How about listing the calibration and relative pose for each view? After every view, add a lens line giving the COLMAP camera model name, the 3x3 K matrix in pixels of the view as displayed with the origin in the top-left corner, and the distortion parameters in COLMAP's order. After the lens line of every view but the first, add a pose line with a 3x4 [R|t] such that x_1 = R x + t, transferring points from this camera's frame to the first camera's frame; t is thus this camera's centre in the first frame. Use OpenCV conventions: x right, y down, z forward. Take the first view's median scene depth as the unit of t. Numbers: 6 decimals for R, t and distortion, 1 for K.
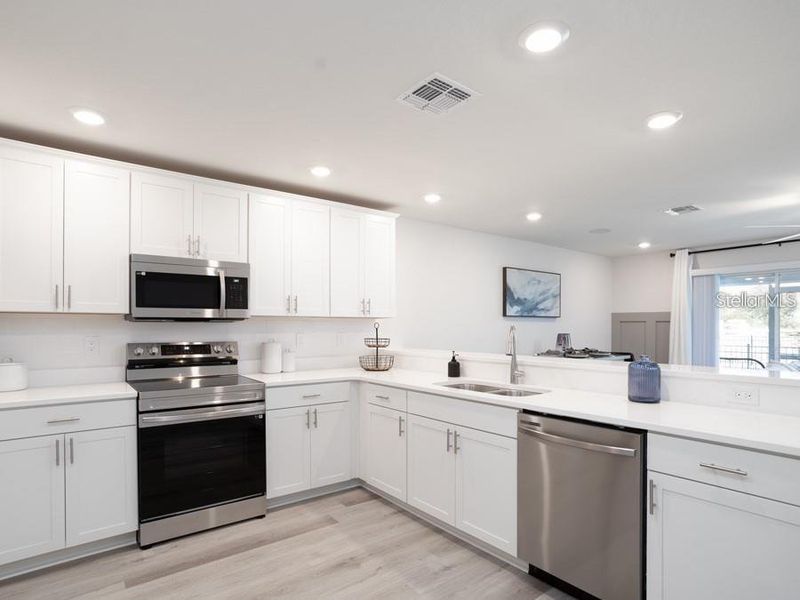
lens RADIAL K [[443.4, 0, 448.4], [0, 443.4, 326.5], [0, 0, 1]] dist [0.019160, 0.000351]
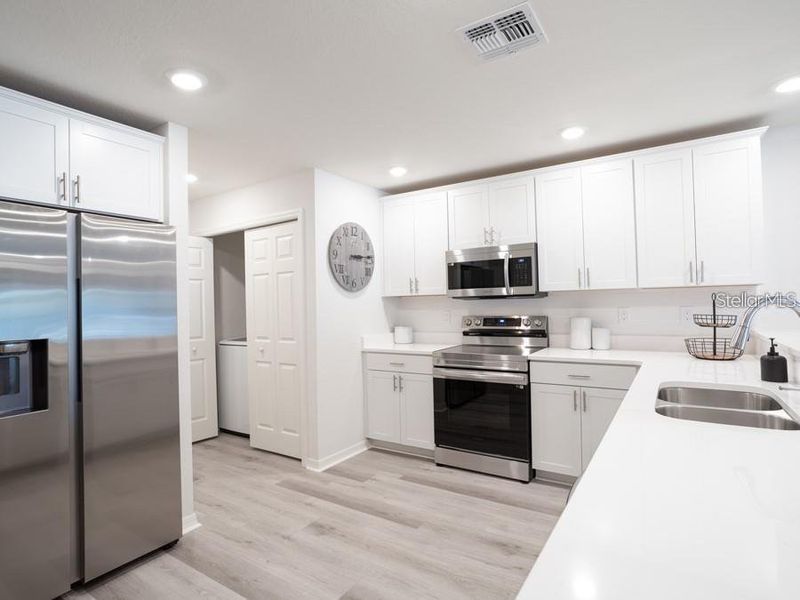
lens RADIAL K [[451.6, 0, 400.0], [0, 451.6, 300.0], [0, 0, 1]] dist [-0.028788, 0.000976]
pose [[0.287195, -0.018202, -0.957699, 0.510973], [0.021931, 0.999682, -0.012423, 0.001649], [0.957621, -0.017436, 0.287503, 0.407012]]
